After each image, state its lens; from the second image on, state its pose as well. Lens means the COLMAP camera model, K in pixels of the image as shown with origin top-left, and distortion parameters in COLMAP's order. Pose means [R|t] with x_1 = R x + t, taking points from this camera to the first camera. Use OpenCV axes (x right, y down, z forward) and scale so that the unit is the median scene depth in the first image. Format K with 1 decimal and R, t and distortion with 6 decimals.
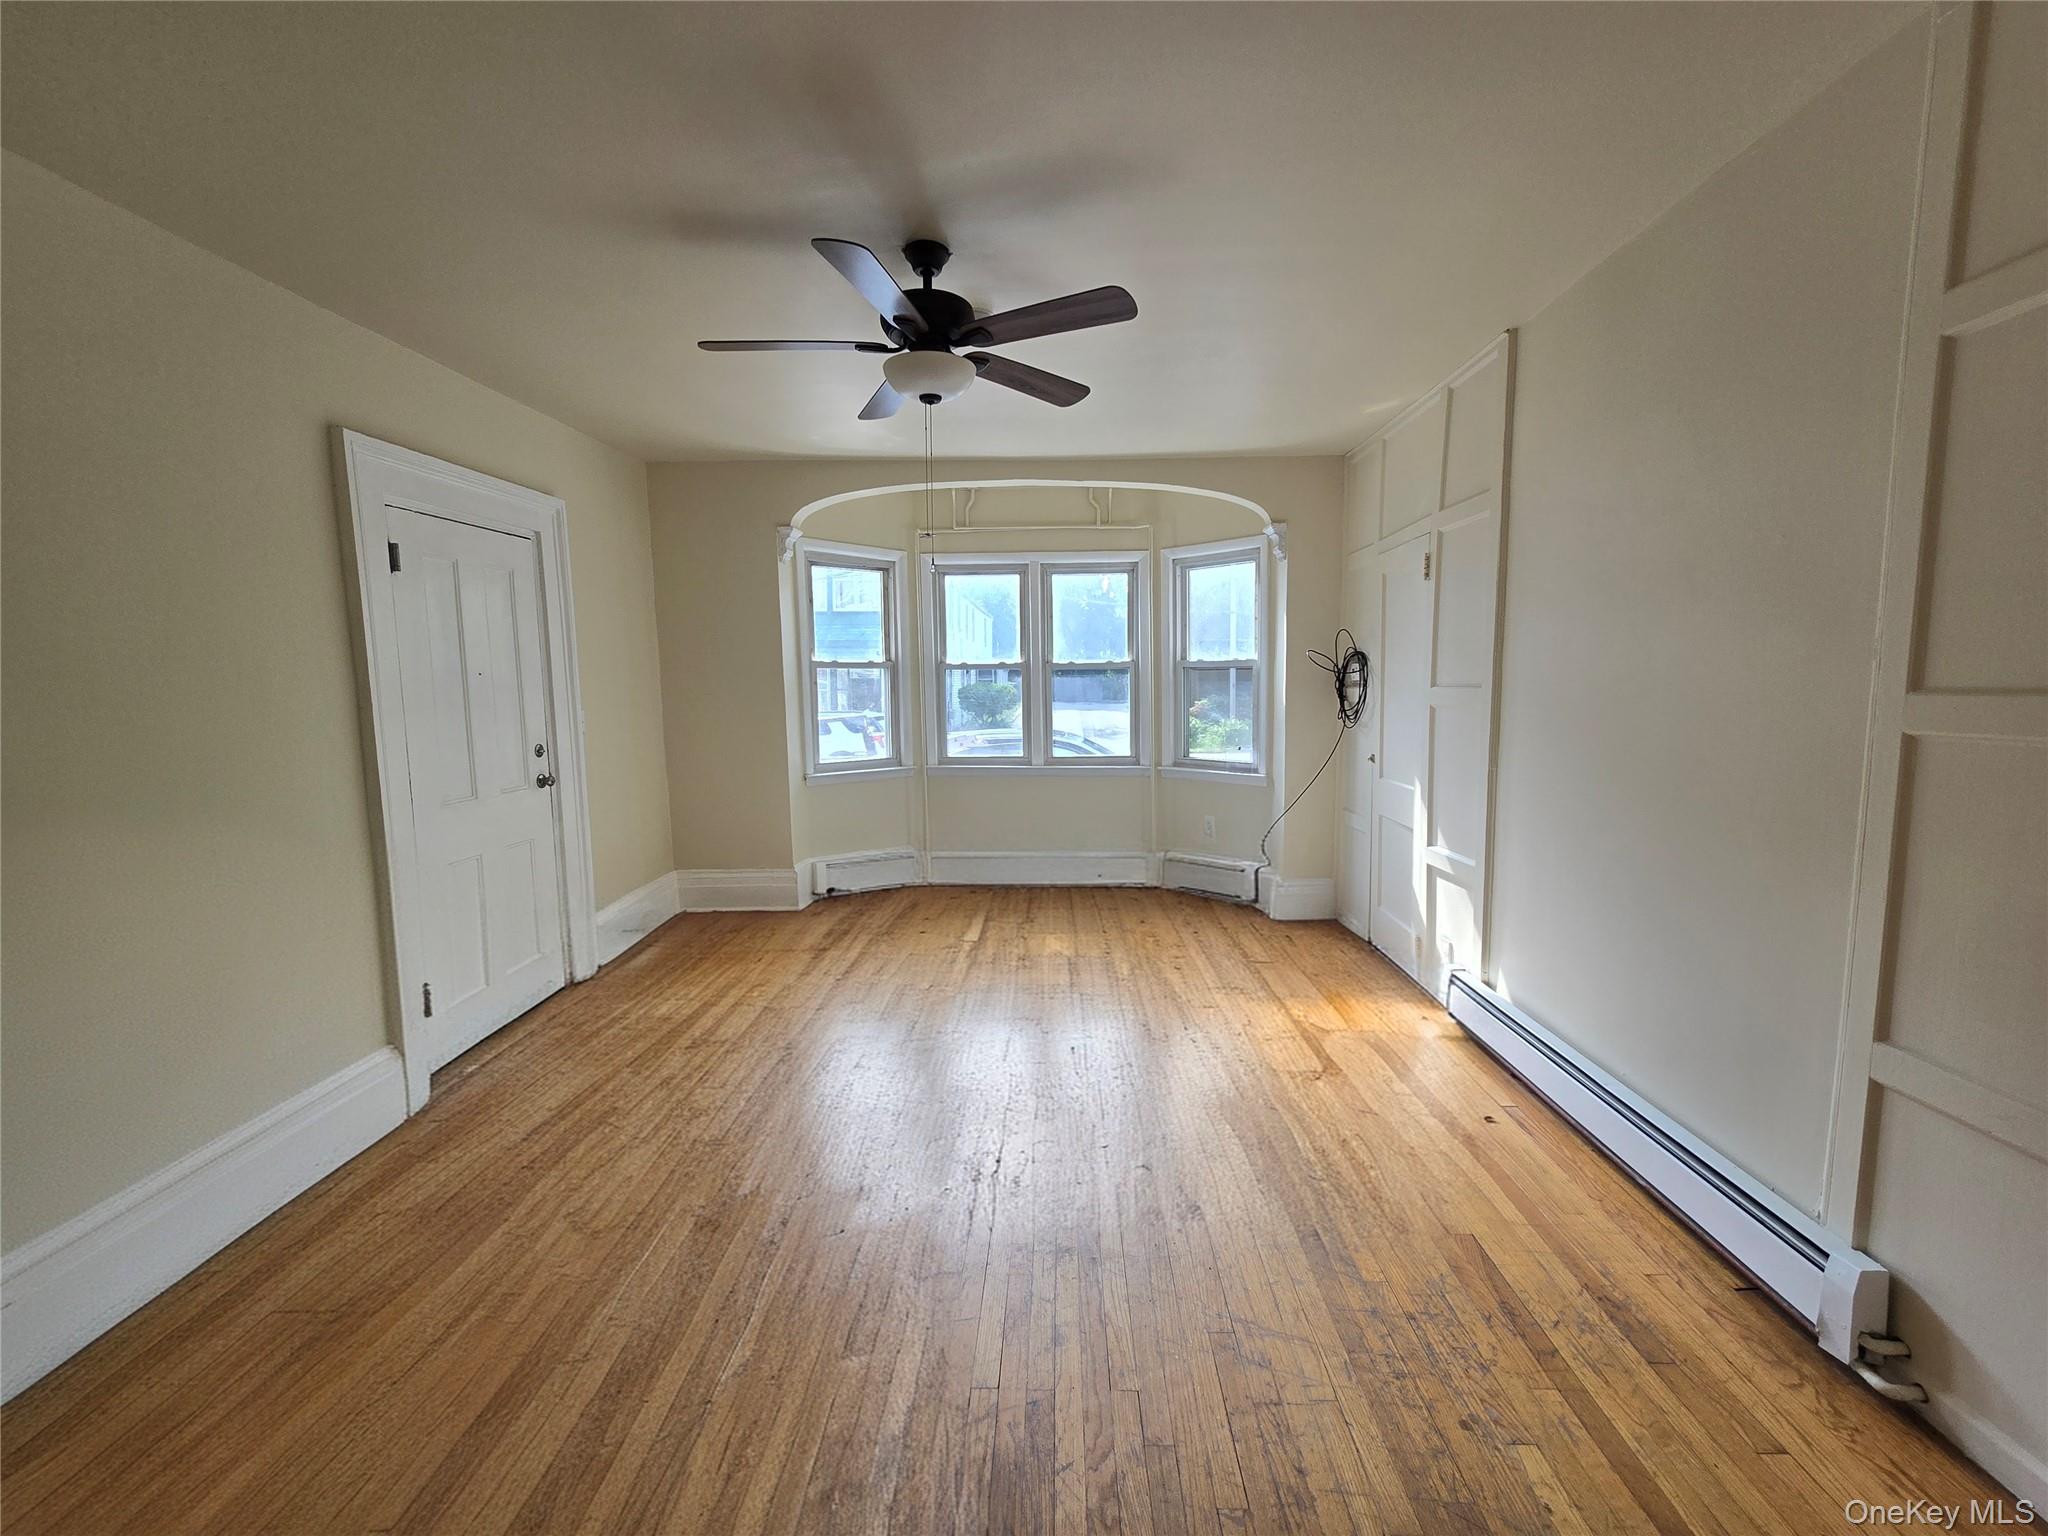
lens RADIAL K [[825.4, 0, 1036.0], [0, 825.4, 760.7], [0, 0, 1]] dist [-0.001439, -0.000426]
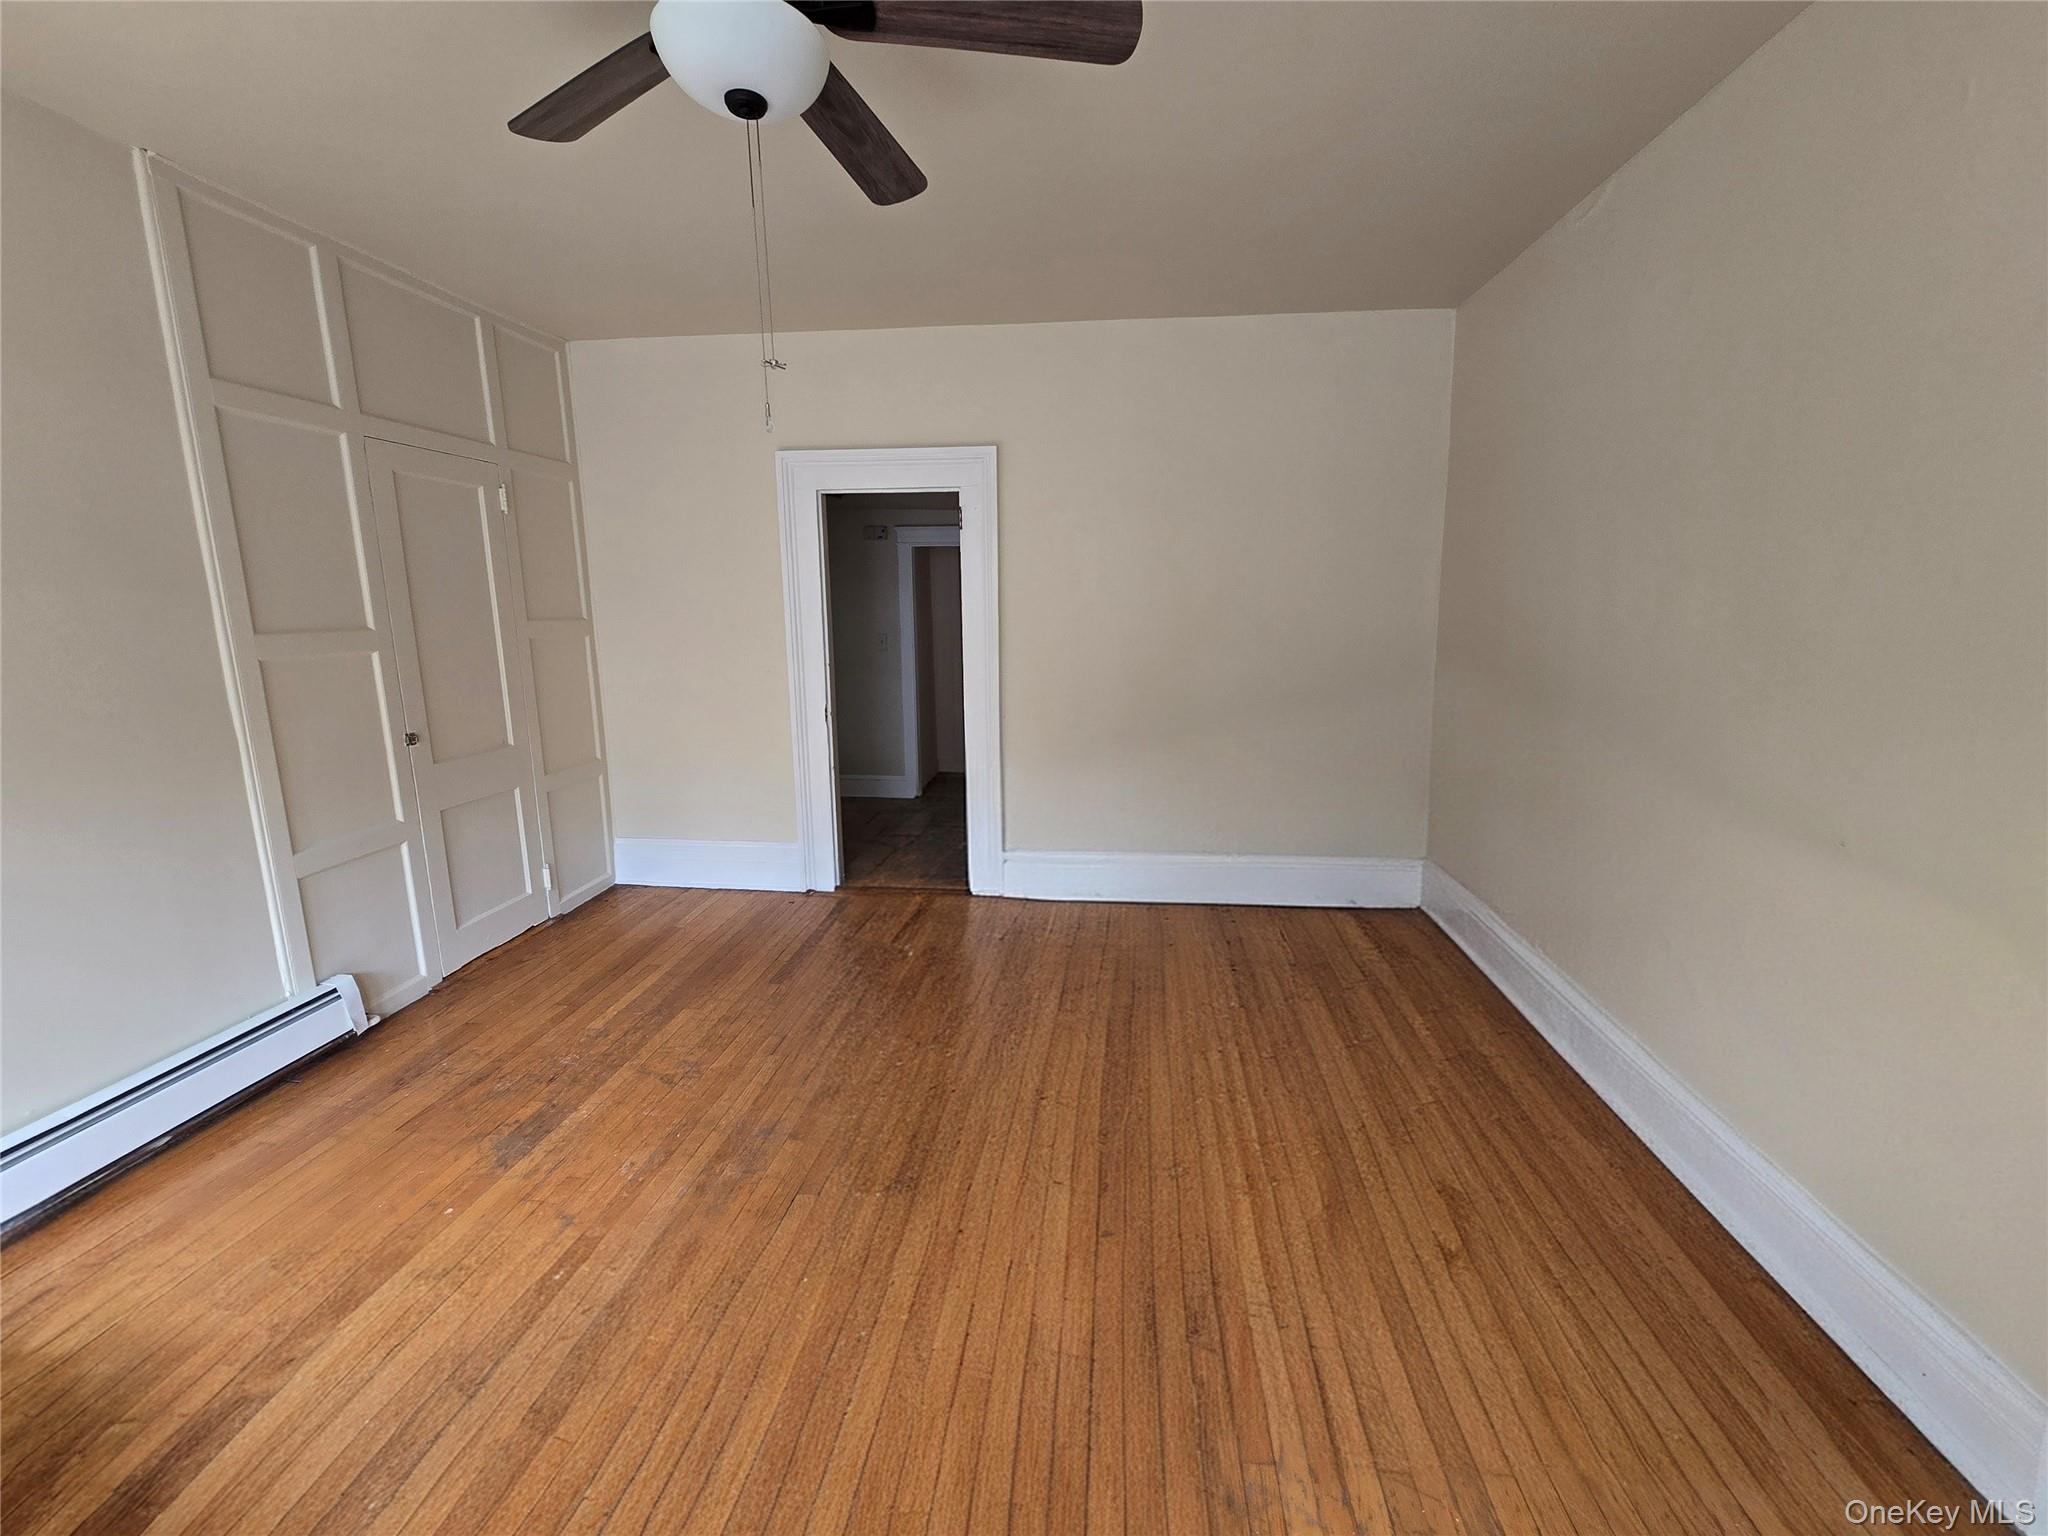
lens RADIAL K [[825.4, 0, 1036.0], [0, 825.4, 760.7], [0, 0, 1]] dist [-0.001439, -0.000426]
pose [[-0.997613, 0.004078, 0.068925, -0.157977], [0.023131, 0.960310, 0.277974, -0.074252], [-0.065056, 0.278904, -0.958113, 0.721698]]
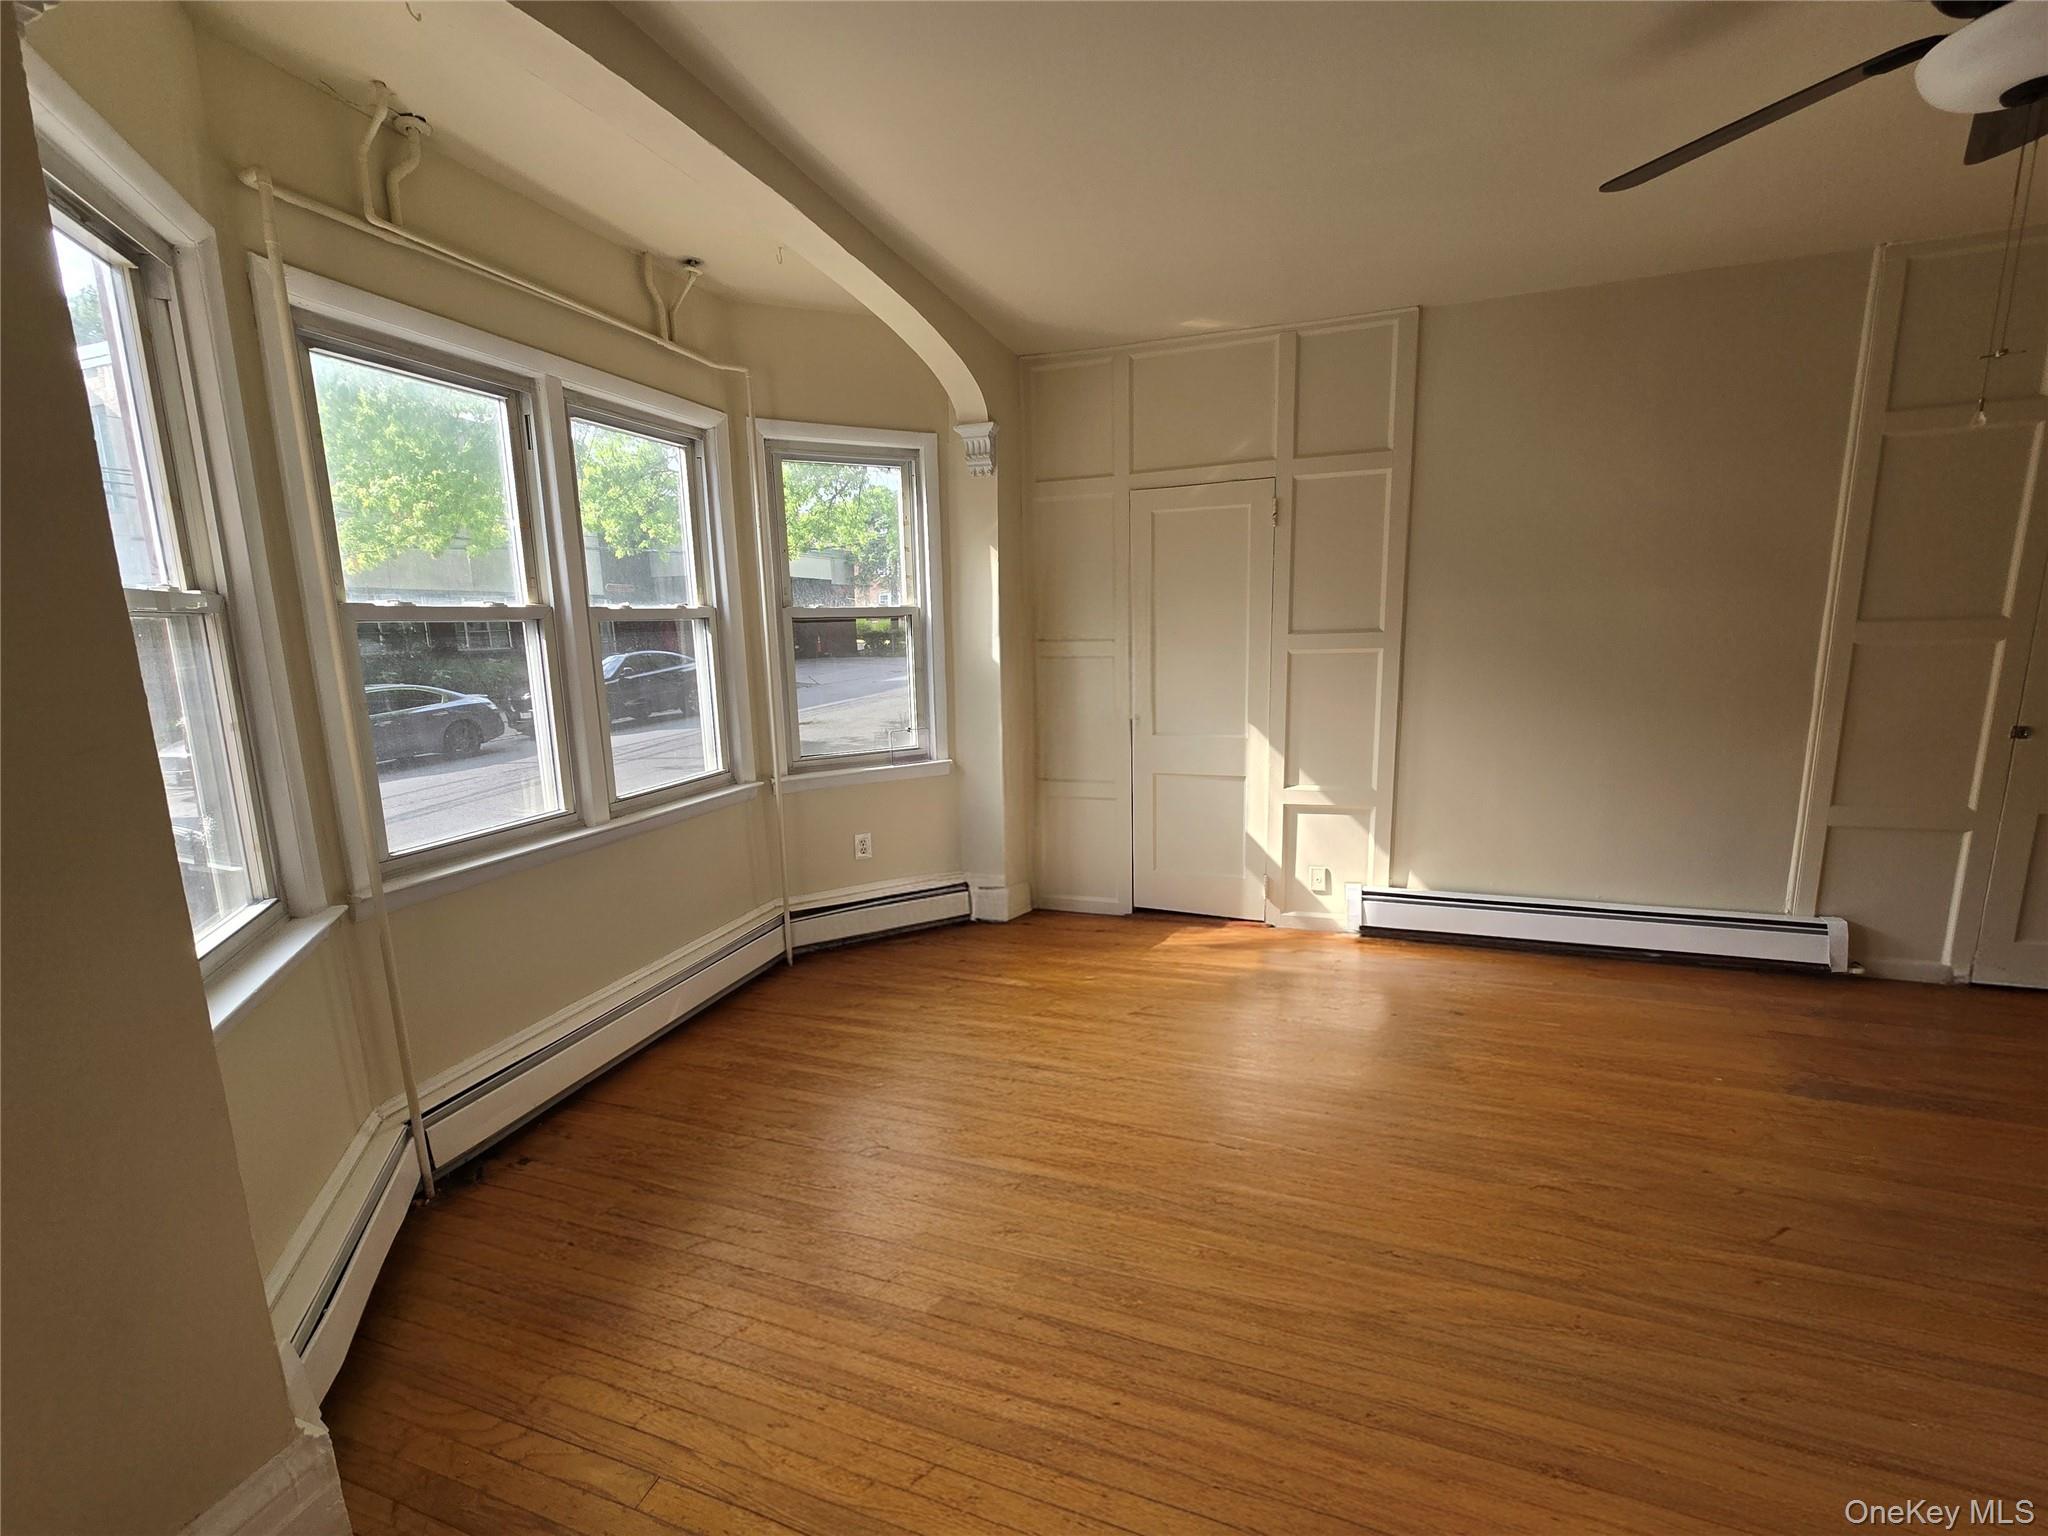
lens RADIAL K [[825.4, 0, 1036.0], [0, 825.4, 760.7], [0, 0, 1]] dist [-0.001439, -0.000426]
pose [[0.291882, -0.158537, 0.943224, -0.394371], [0.114853, 0.984841, 0.129991, -0.067414], [-0.949533, 0.070390, 0.305666, 0.654395]]
